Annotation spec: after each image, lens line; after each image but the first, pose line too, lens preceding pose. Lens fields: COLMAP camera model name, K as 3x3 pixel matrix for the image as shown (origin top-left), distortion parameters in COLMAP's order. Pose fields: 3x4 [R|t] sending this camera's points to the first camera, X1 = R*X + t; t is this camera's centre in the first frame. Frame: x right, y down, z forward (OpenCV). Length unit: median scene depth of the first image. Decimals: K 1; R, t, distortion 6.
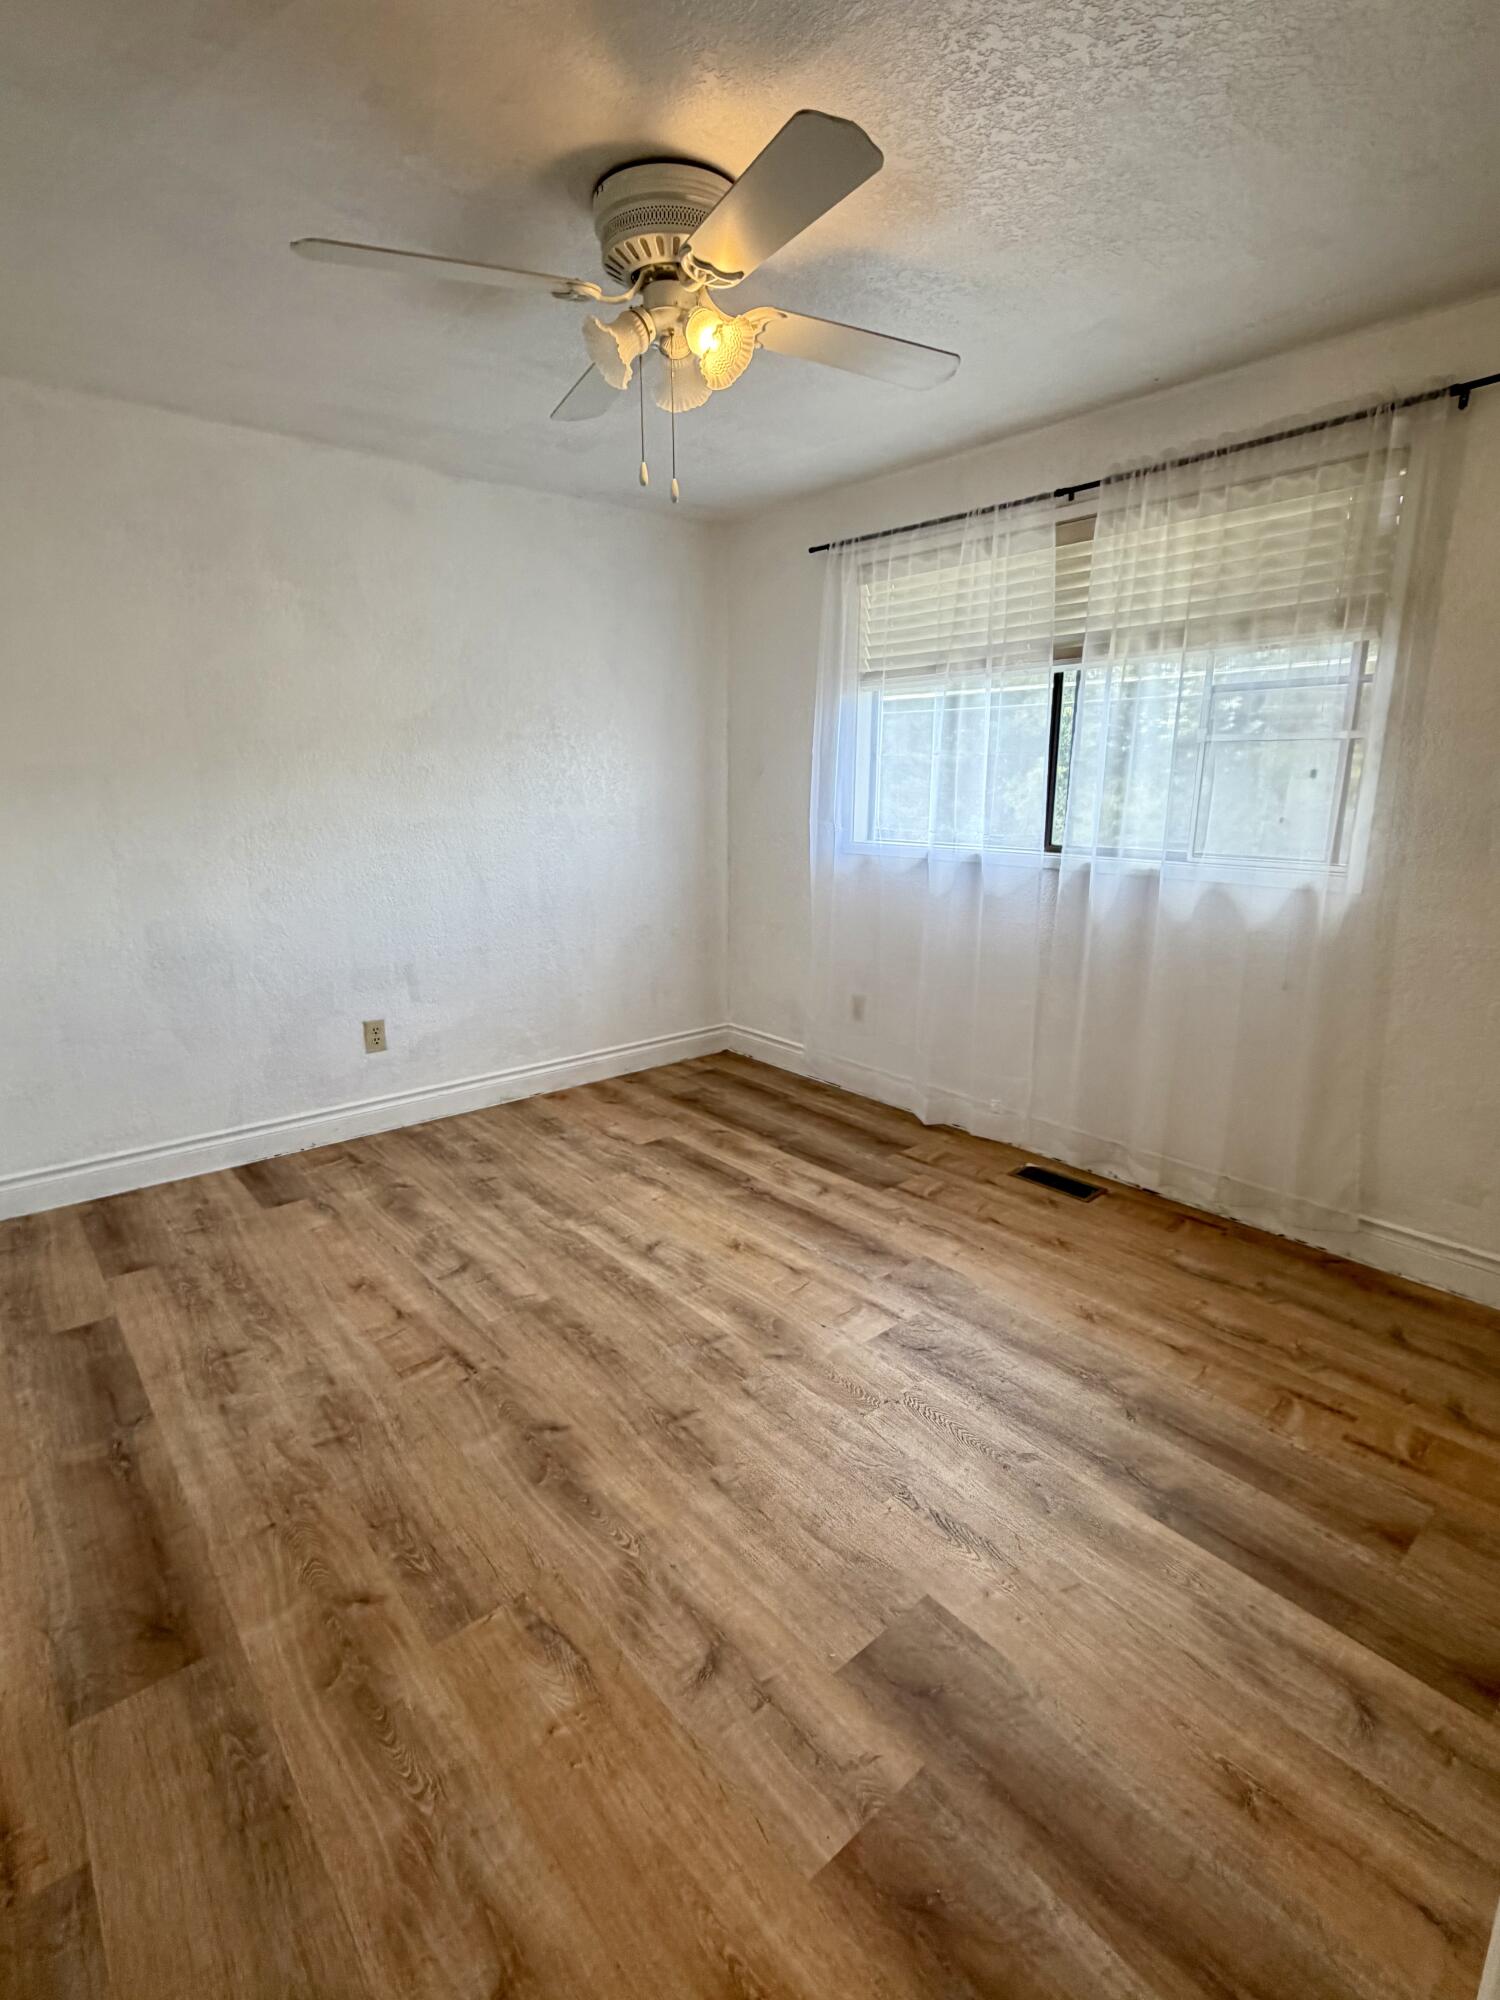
lens RADIAL K [[955.3, 0, 750.0], [0, 955.3, 1000.0], [0, 0, 1]] dist [-0.001170, 0.000631]
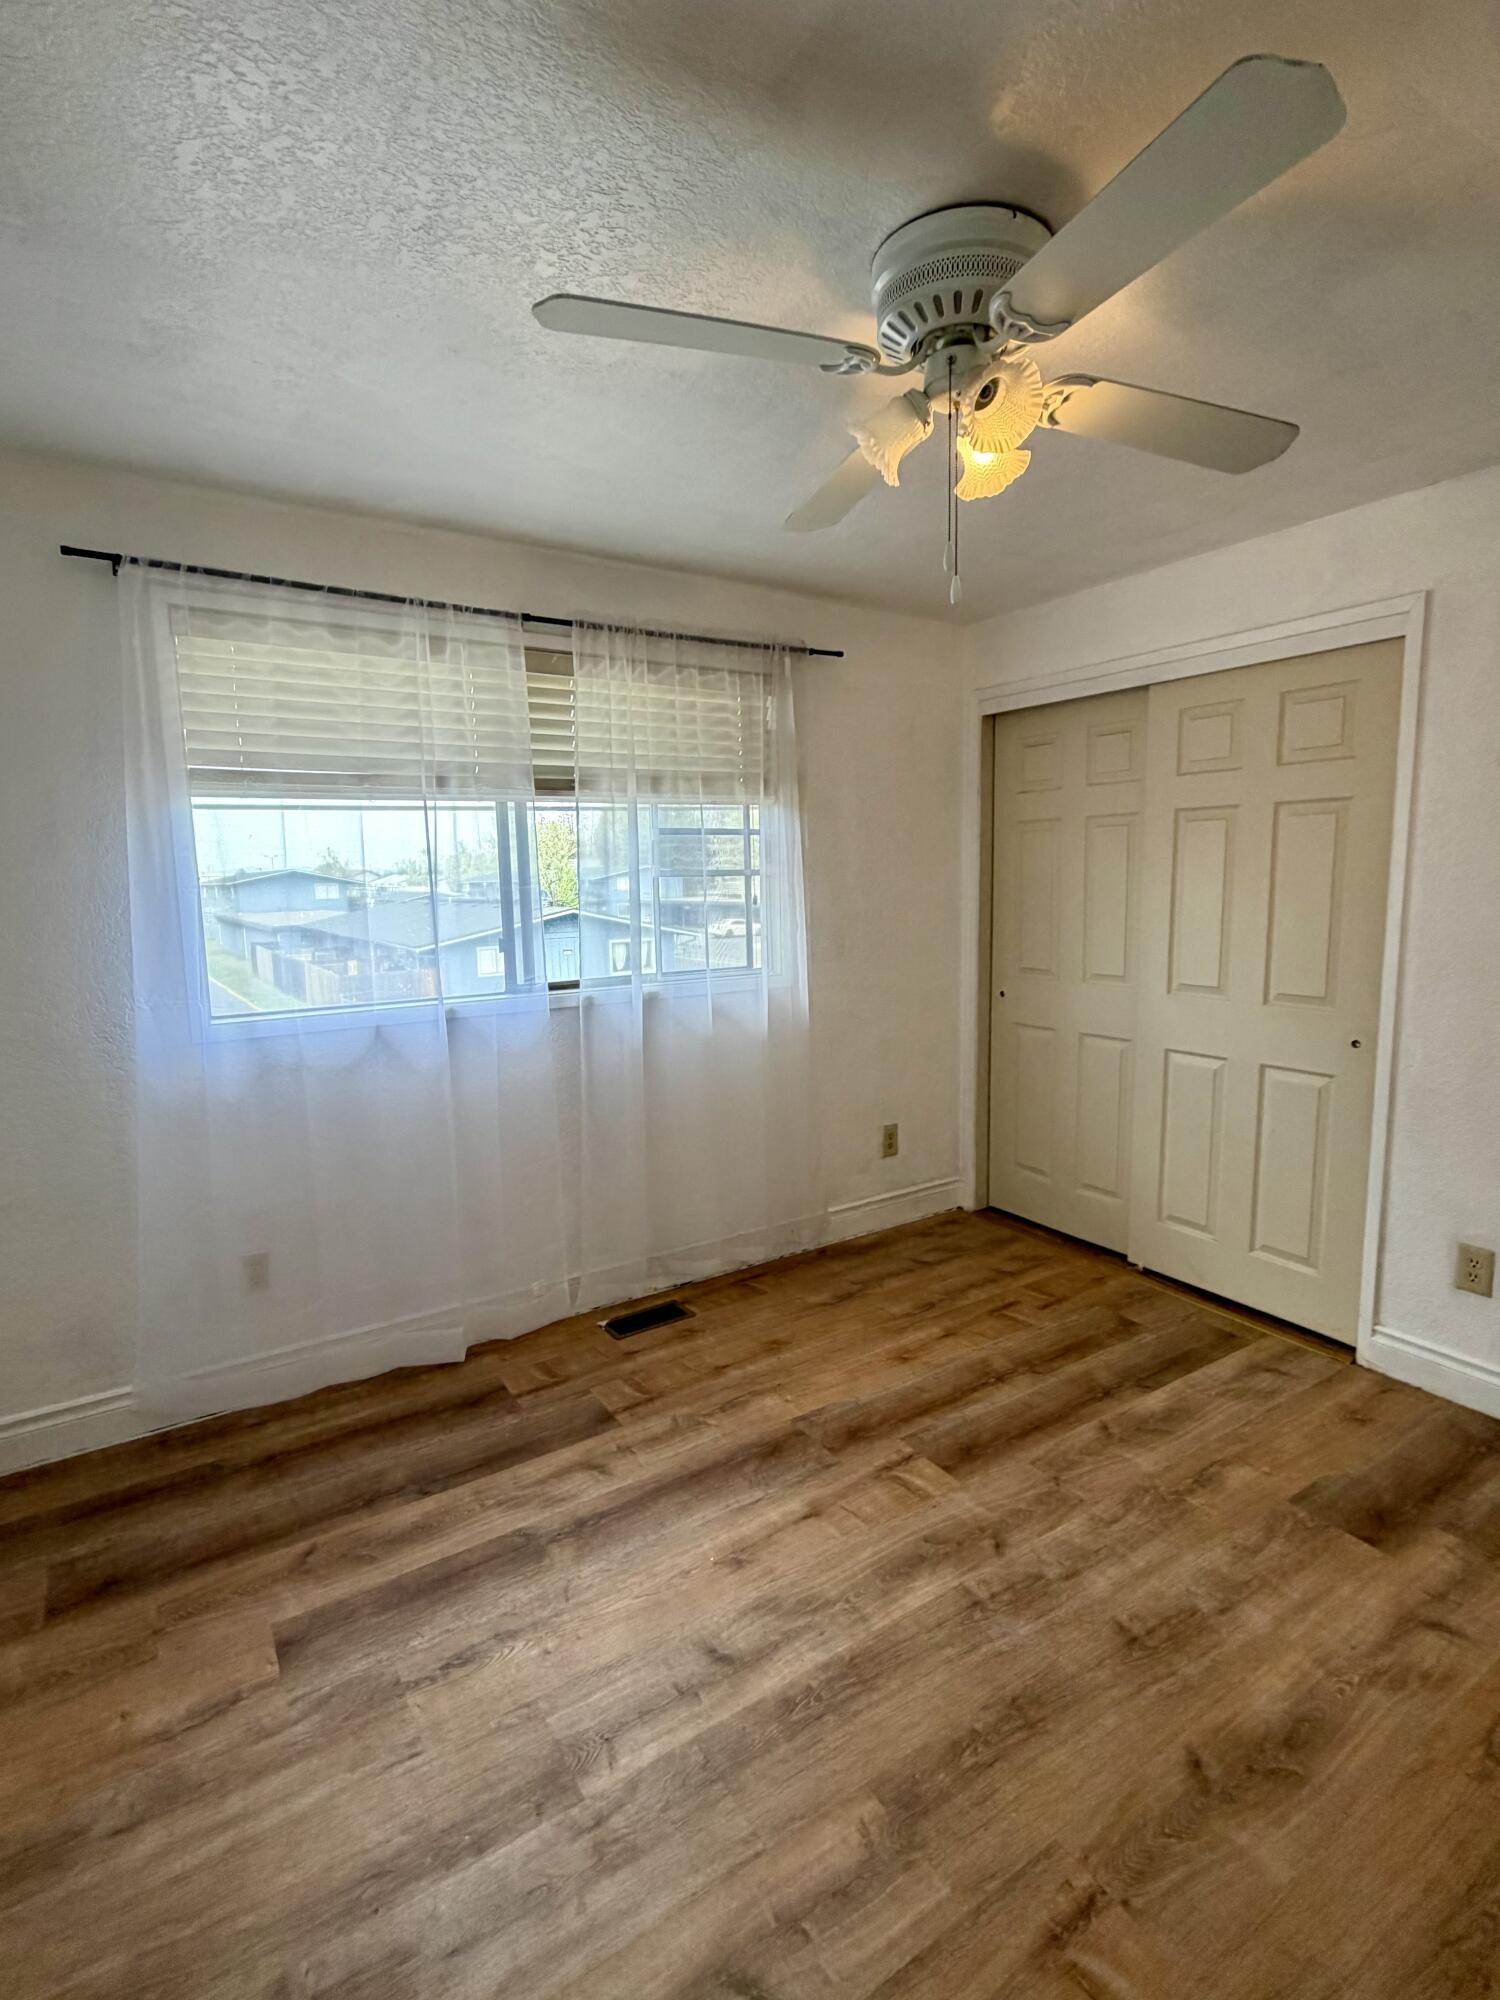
lens RADIAL K [[955.3, 0, 750.0], [0, 955.3, 1000.0], [0, 0, 1]] dist [-0.001170, 0.000631]
pose [[0.135058, -0.130137, 0.982254, -0.617445], [0.246283, 0.964635, 0.093940, -0.201138], [-0.959742, 0.229226, 0.162332, 0.720670]]
